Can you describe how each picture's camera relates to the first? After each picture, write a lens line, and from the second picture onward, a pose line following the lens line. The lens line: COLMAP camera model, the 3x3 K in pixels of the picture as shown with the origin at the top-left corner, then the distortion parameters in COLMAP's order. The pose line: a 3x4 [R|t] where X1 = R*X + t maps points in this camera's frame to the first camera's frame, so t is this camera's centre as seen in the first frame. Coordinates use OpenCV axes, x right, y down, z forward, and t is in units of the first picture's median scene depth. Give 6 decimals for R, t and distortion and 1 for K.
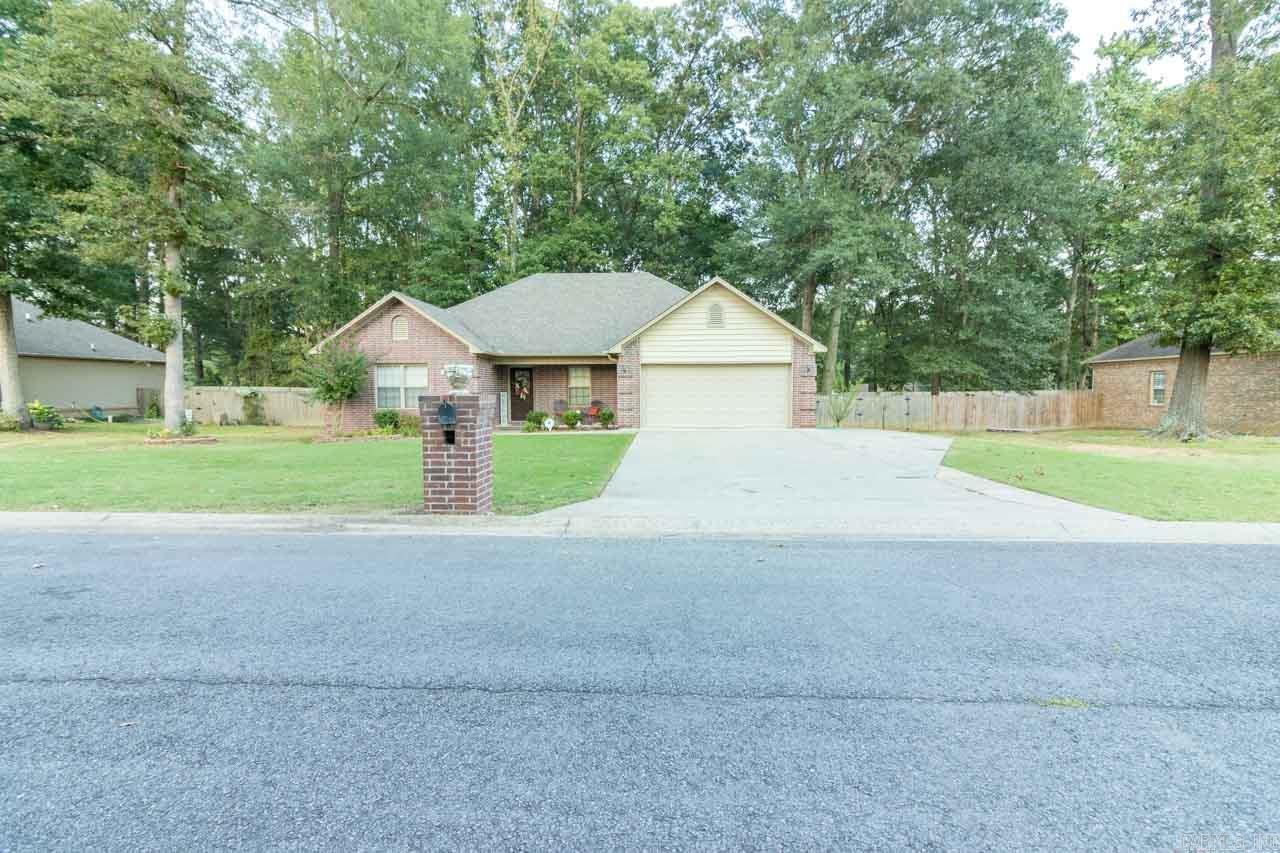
lens RADIAL K [[594.3, 0, 641.3], [0, 594.3, 422.4], [0, 0, 1]] dist [-0.001618, -0.000016]
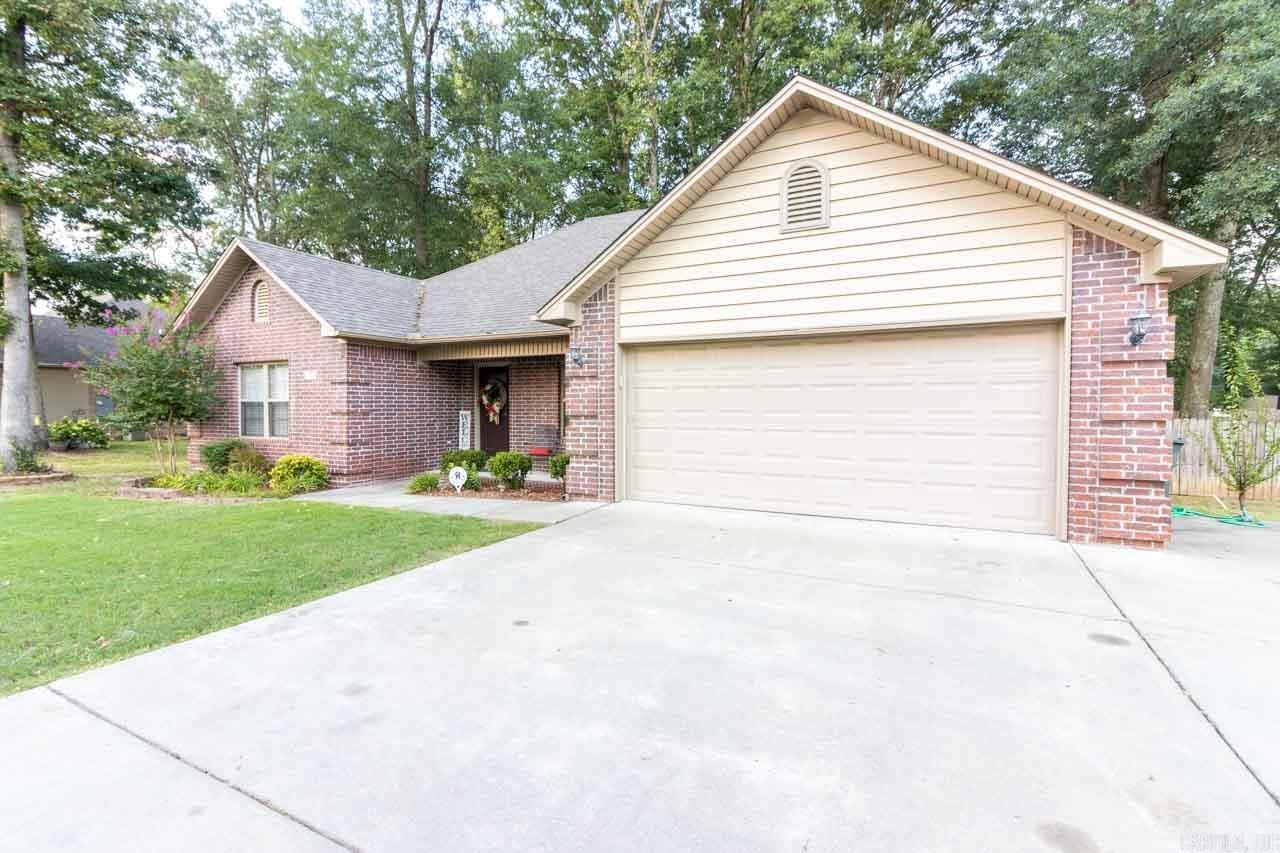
lens RADIAL K [[594.3, 0, 638.9], [0, 594.3, 419.9], [0, 0, 1]] dist [-0.001618, -0.000016]
pose [[0.902997, 0.012434, -0.429467, 0.183637], [-0.024223, 0.999465, -0.021997, -0.037091], [0.428963, 0.030266, 0.902815, 0.625966]]
